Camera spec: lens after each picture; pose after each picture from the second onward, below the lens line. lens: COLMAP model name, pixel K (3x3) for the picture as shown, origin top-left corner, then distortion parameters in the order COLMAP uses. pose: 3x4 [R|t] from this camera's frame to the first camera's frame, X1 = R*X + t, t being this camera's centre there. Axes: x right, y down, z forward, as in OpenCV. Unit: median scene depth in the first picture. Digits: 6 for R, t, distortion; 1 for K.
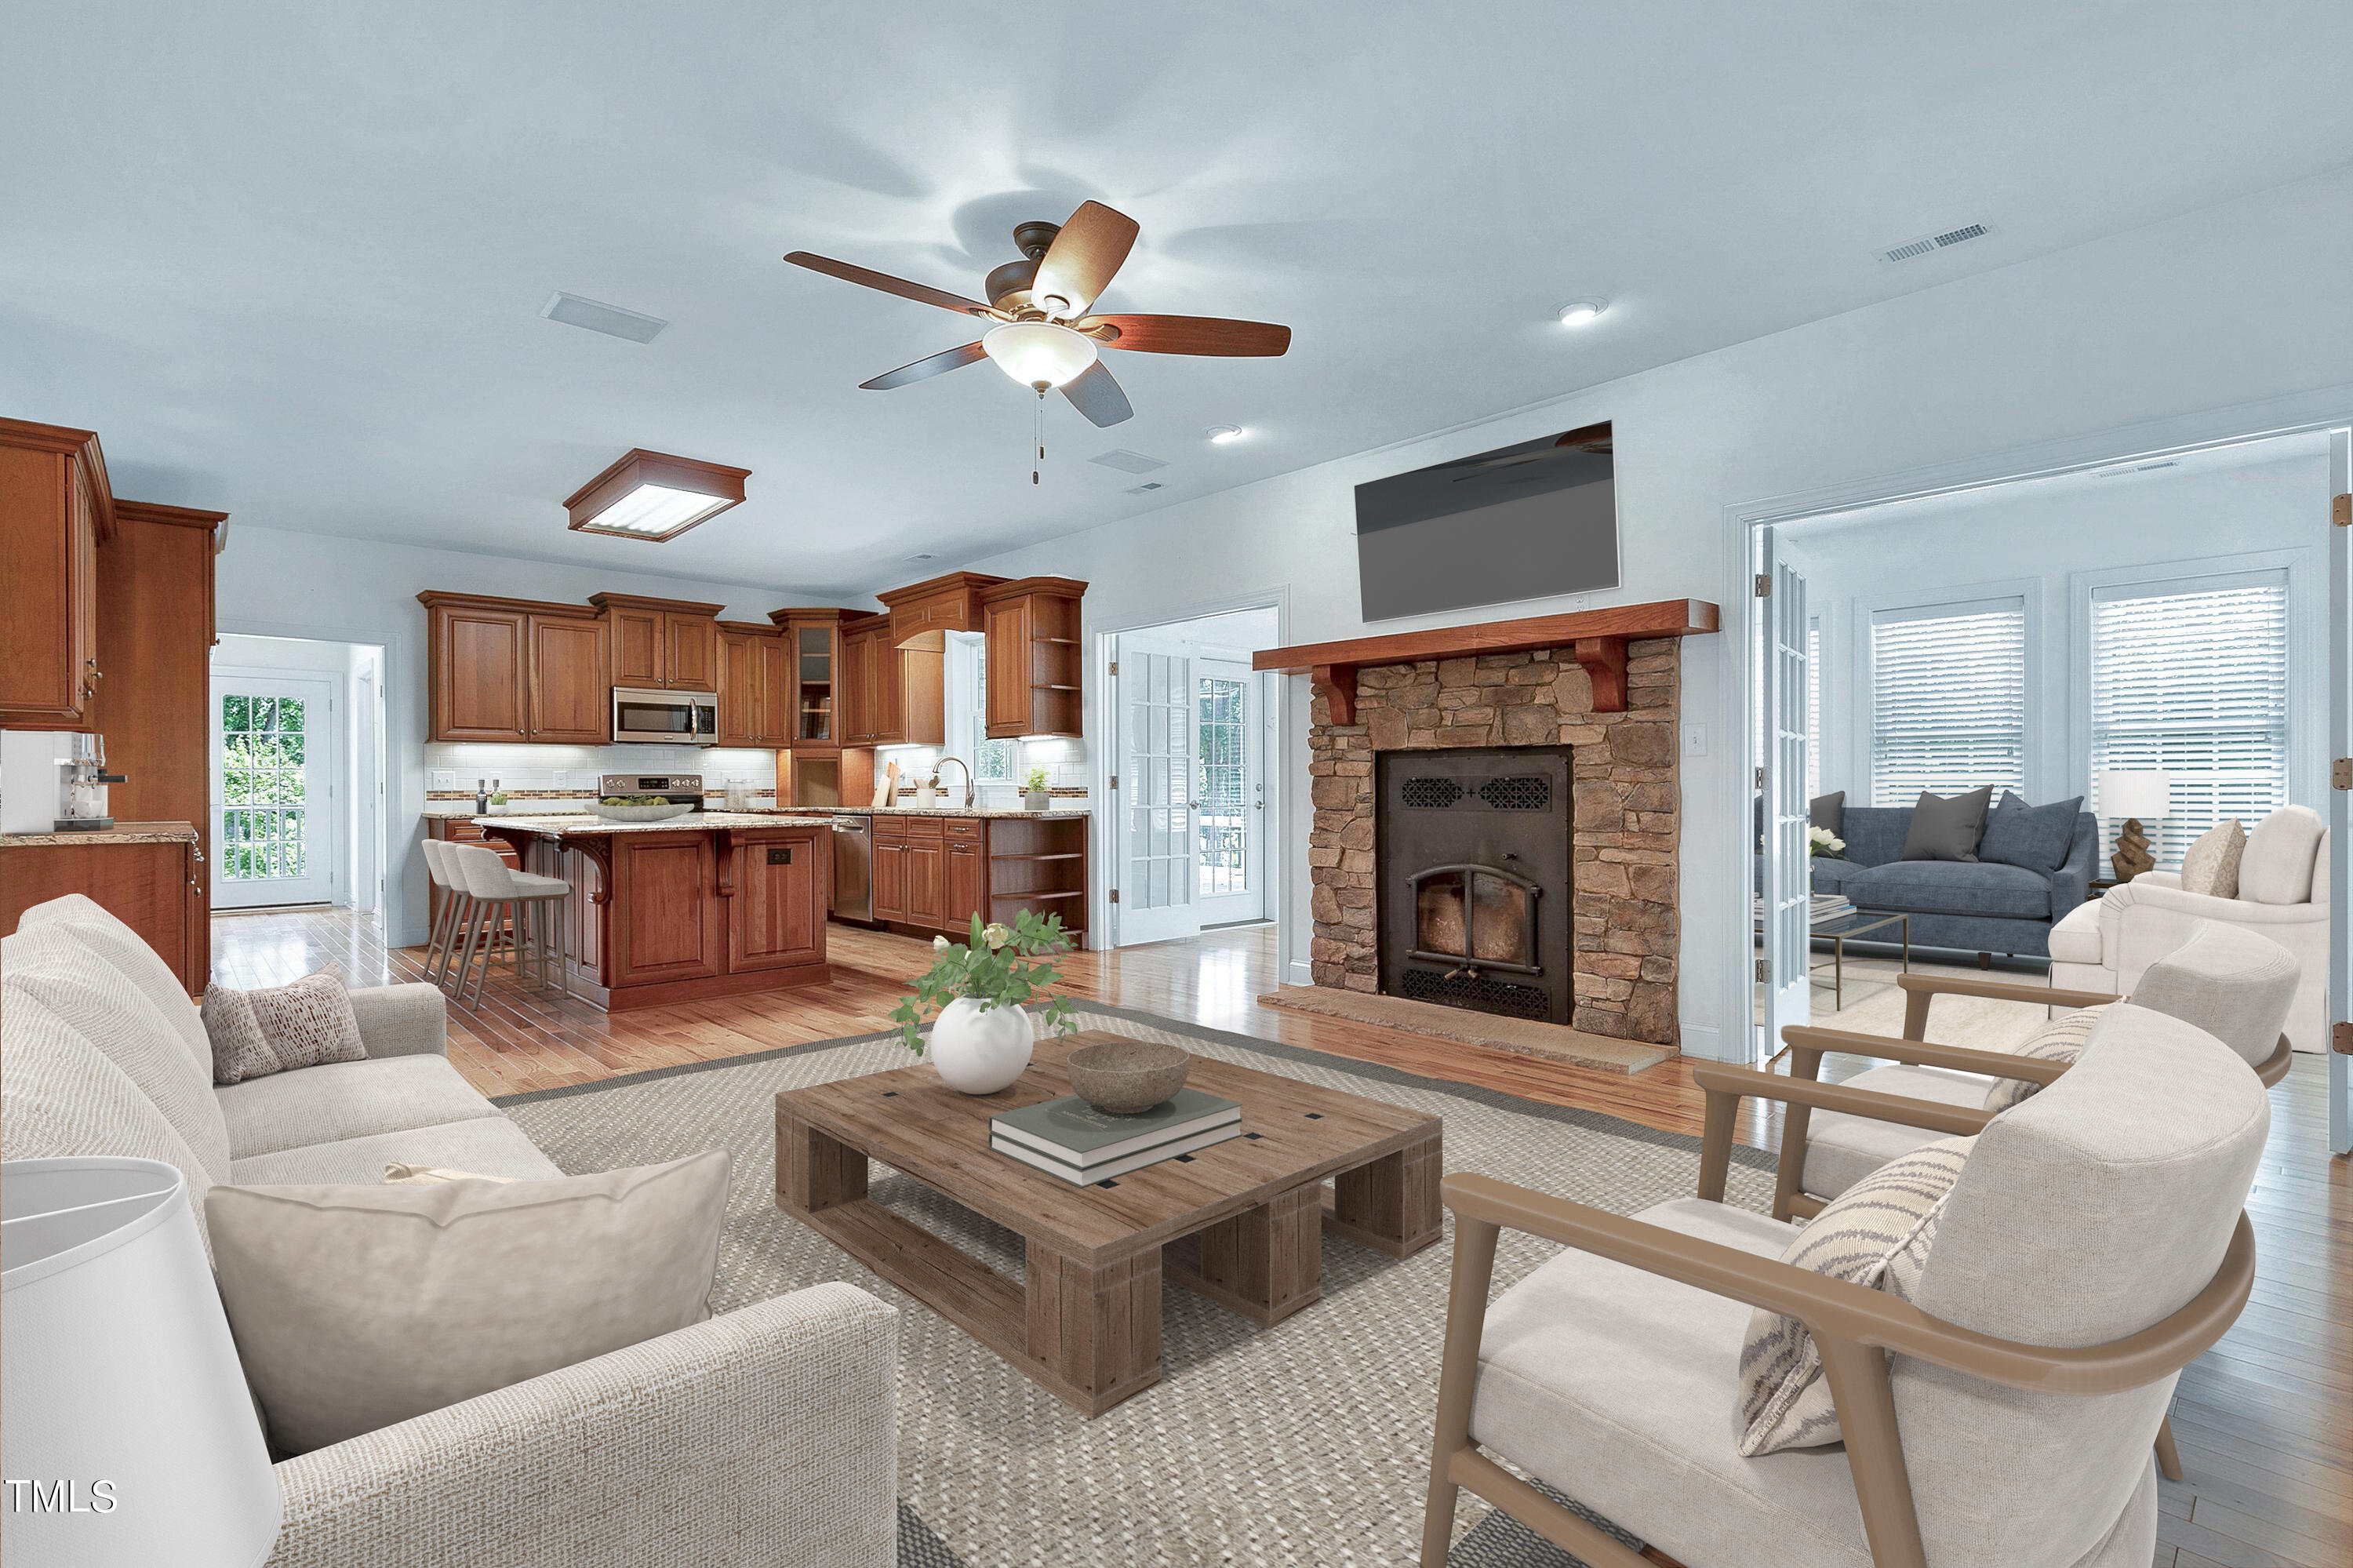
lens RADIAL K [[1087.8, 0, 1180.7], [0, 1087.8, 787.1], [0, 0, 1]] dist [0.000796, -0.001168]
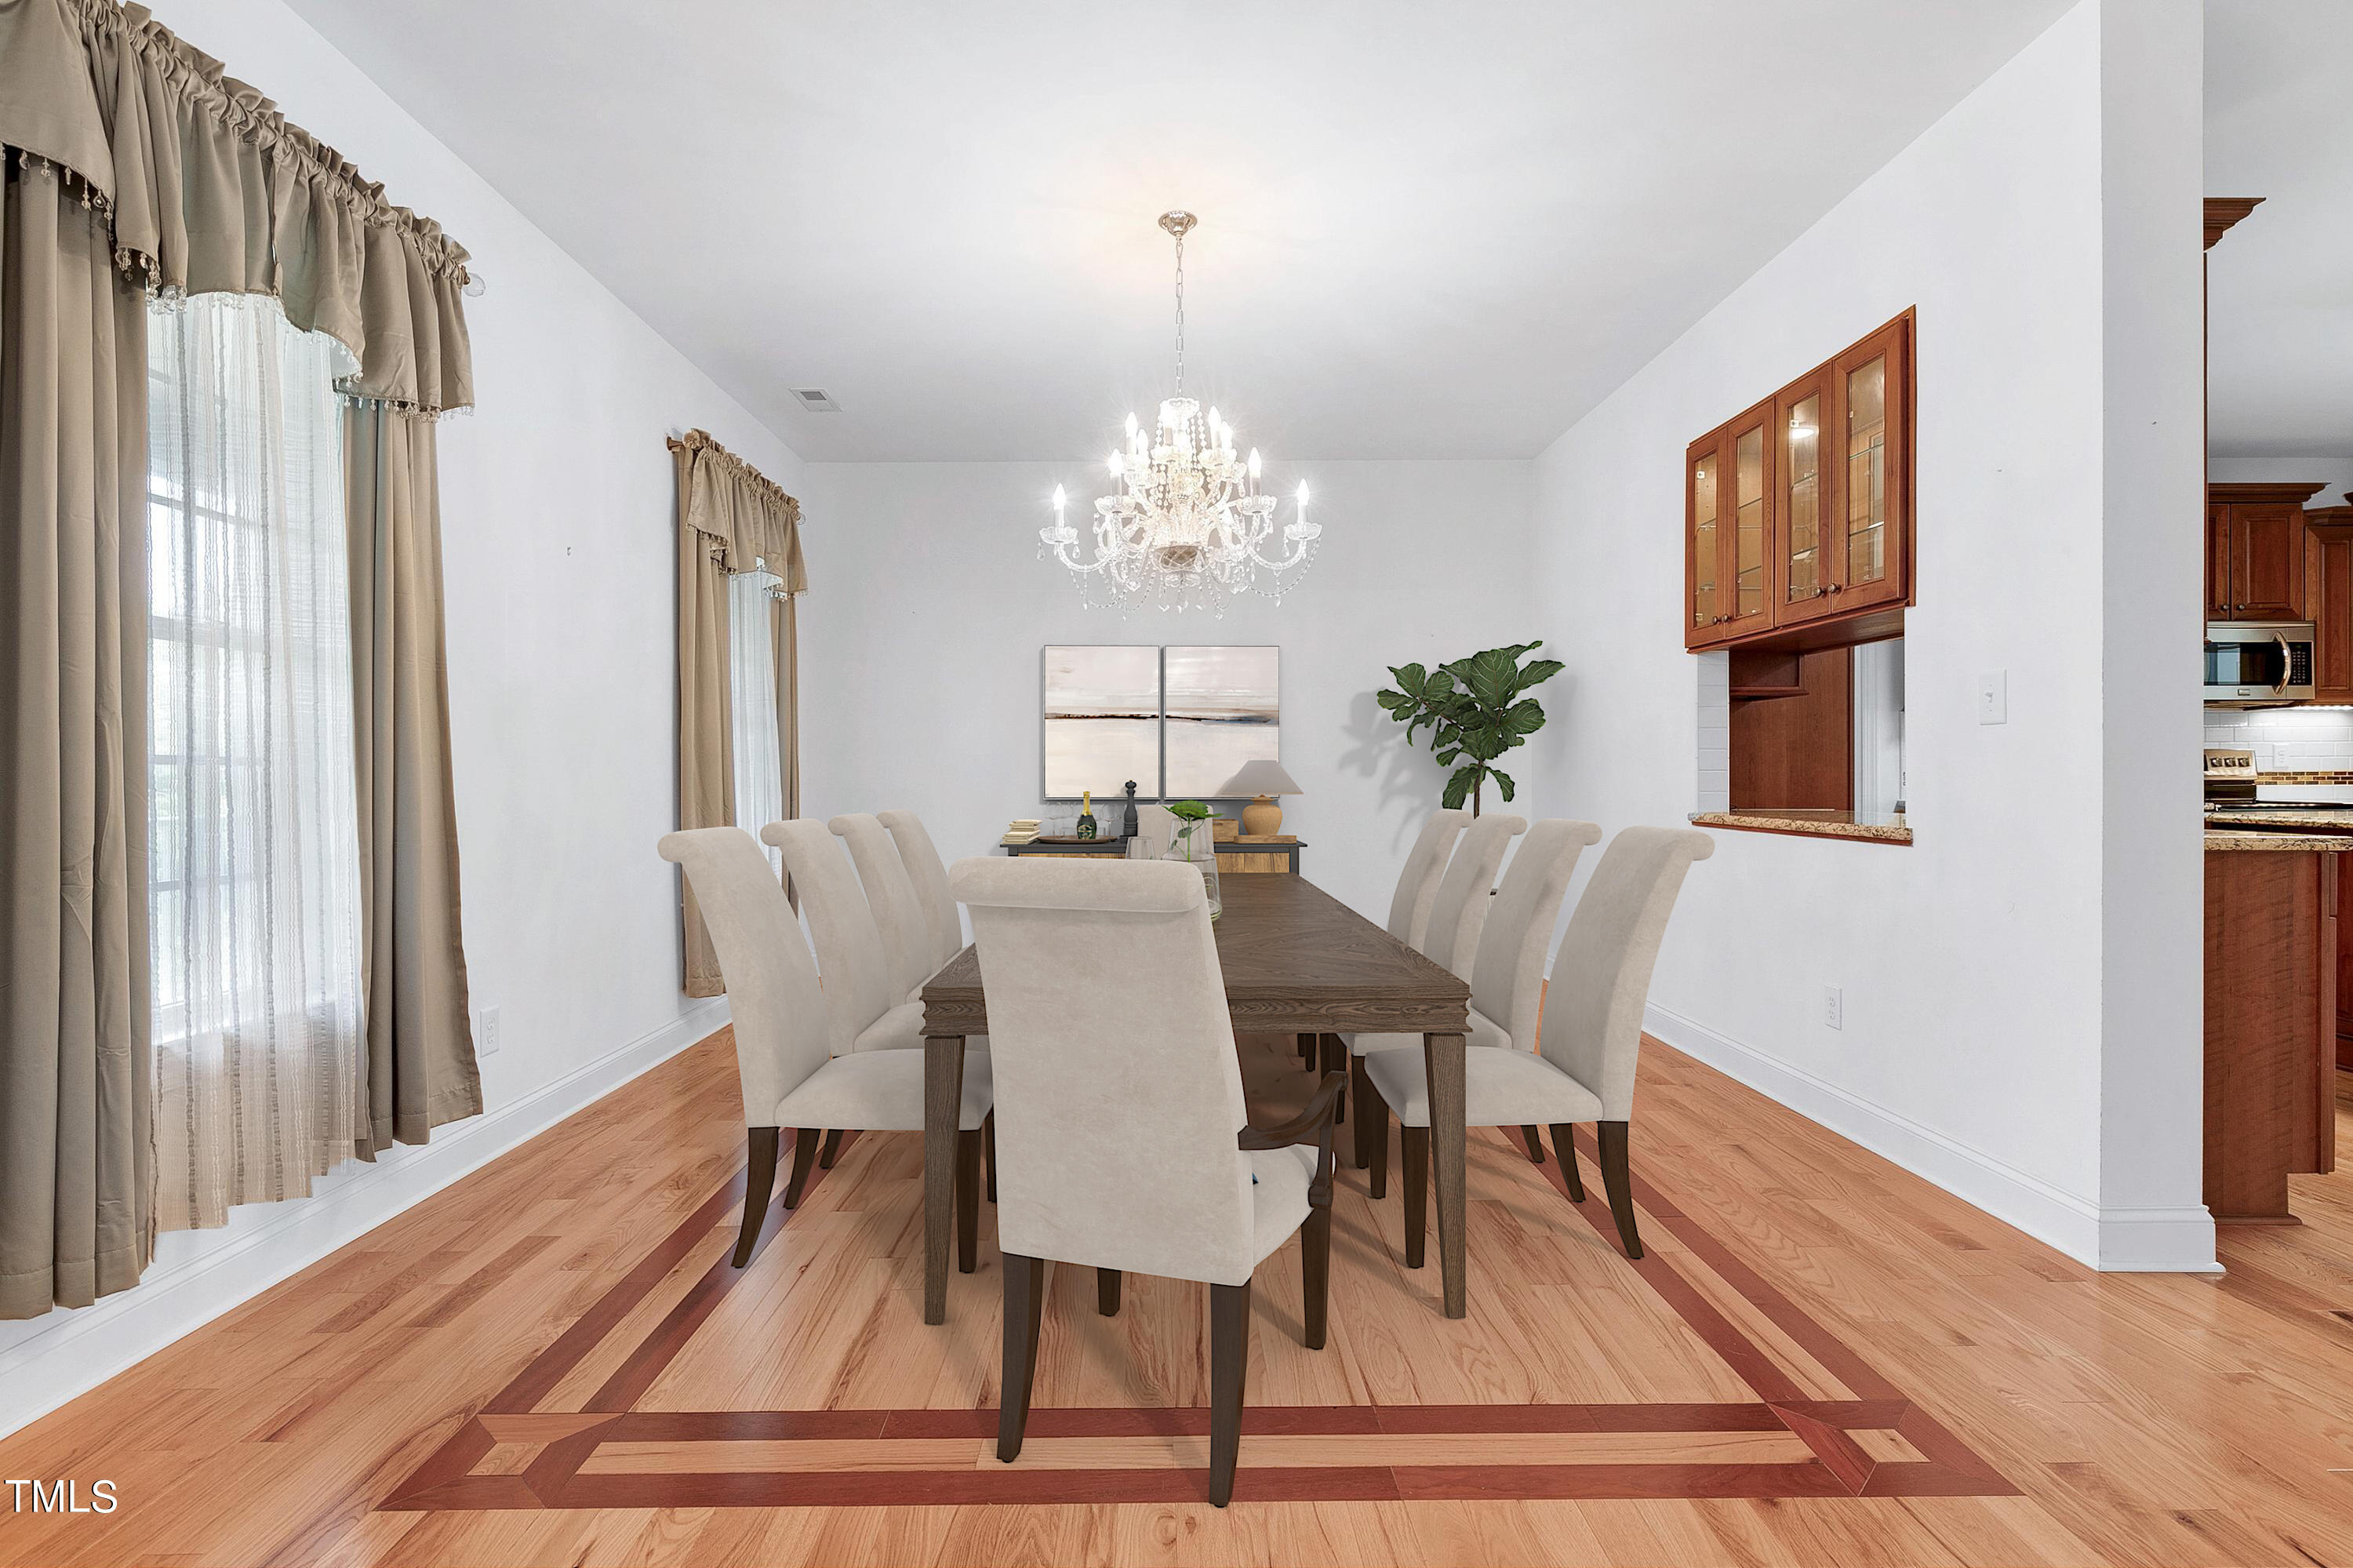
lens RADIAL K [[1158.9, 0, 1178.3], [0, 1158.9, 786.1], [0, 0, 1]] dist [-0.000143, 0.000117]
pose [[0.757649, 0.008383, -0.652608, -0.654220], [-0.001301, 0.999935, 0.011334, 0.005353], [0.652661, -0.007738, 0.757611, 0.057679]]
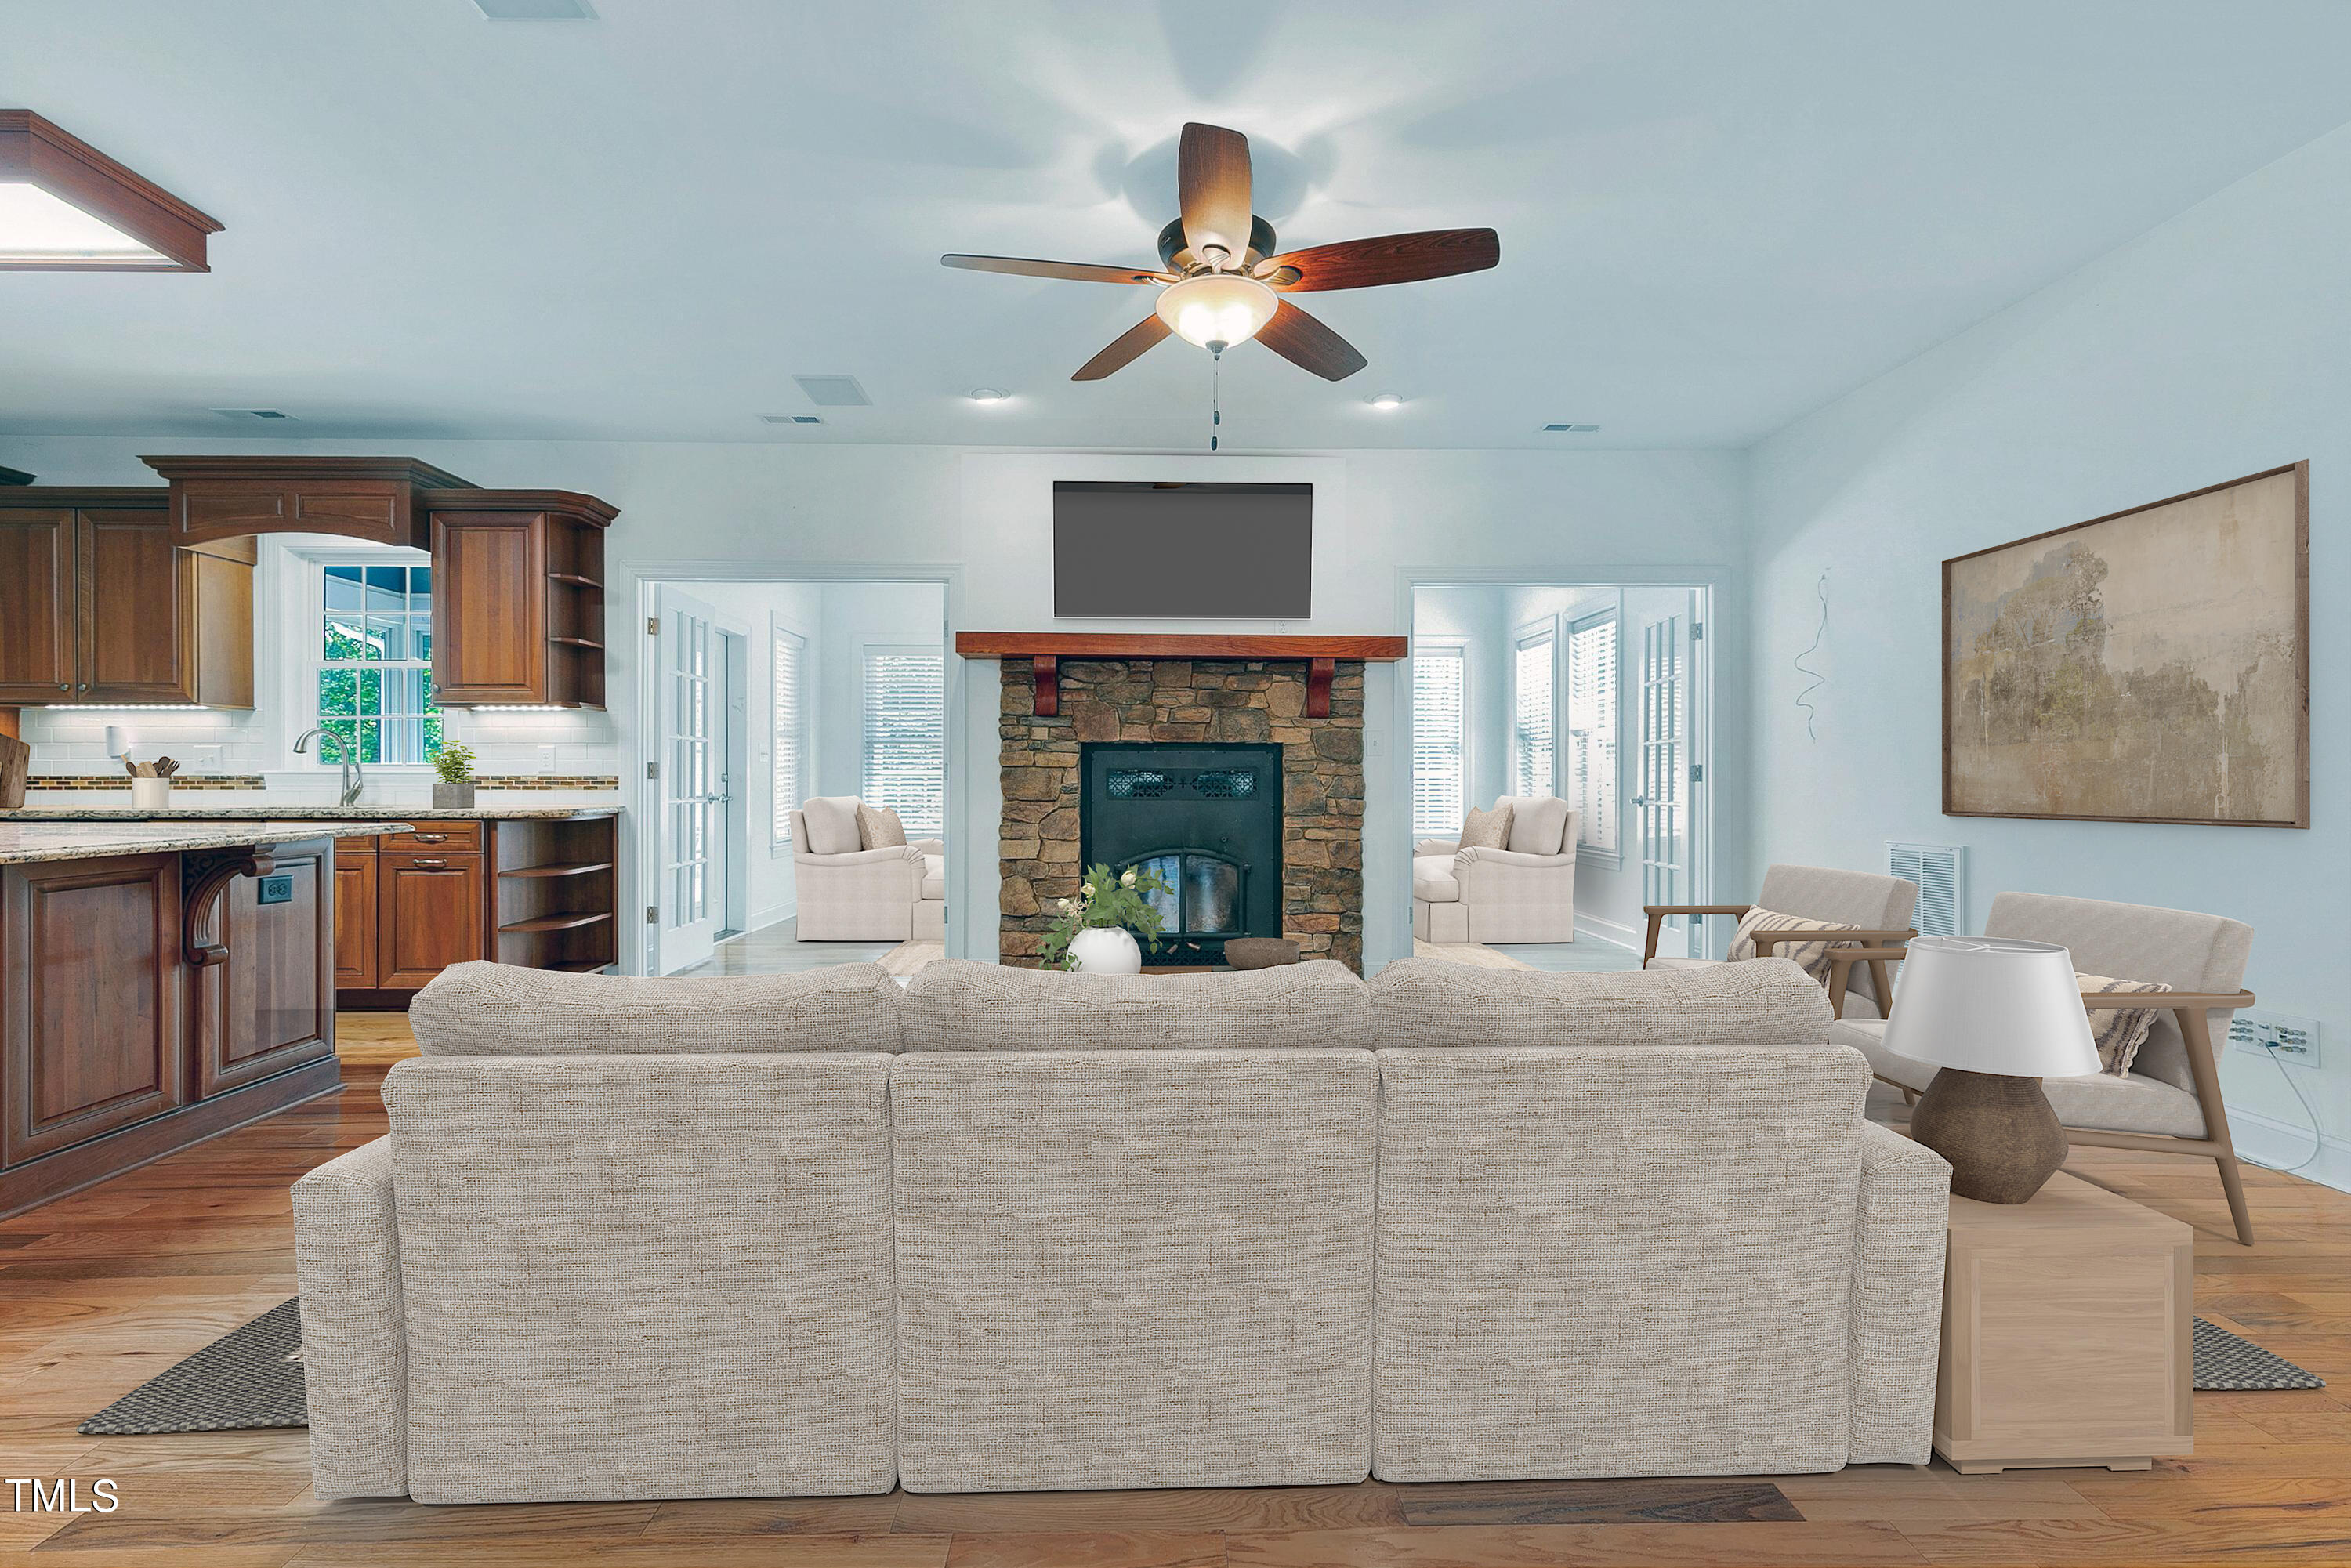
lens RADIAL K [[1086.8, 0, 1191.2], [0, 1086.8, 781.3], [0, 0, 1]] dist [0.000796, -0.001168]
pose [[0.654144, 0.003645, 0.756362, -0.450401], [-0.003848, 0.999991, -0.001492, 0.003580], [-0.756361, -0.001934, 0.654152, 0.214312]]
